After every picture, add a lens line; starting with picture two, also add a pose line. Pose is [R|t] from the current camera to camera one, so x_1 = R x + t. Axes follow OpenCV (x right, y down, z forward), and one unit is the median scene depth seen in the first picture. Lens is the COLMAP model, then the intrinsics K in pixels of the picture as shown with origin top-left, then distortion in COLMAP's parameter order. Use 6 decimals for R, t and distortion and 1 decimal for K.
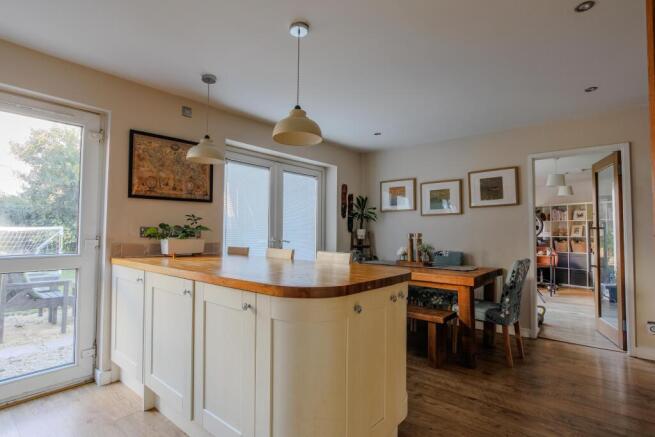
lens RADIAL K [[328.6, 0, 327.5], [0, 328.6, 218.5], [0, 0, 1]] dist [-0.000275, 0.000026]
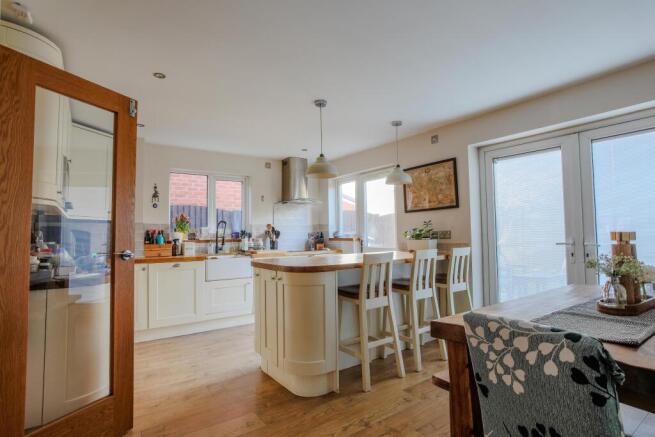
lens RADIAL K [[328.6, 0, 327.5], [0, 328.6, 218.5], [0, 0, 1]] dist [-0.000275, 0.000026]
pose [[-0.222045, -0.047570, -0.973875, 0.693649], [0.052982, 0.996745, -0.060767, 0.027249], [0.973596, -0.065091, -0.218802, 0.669625]]
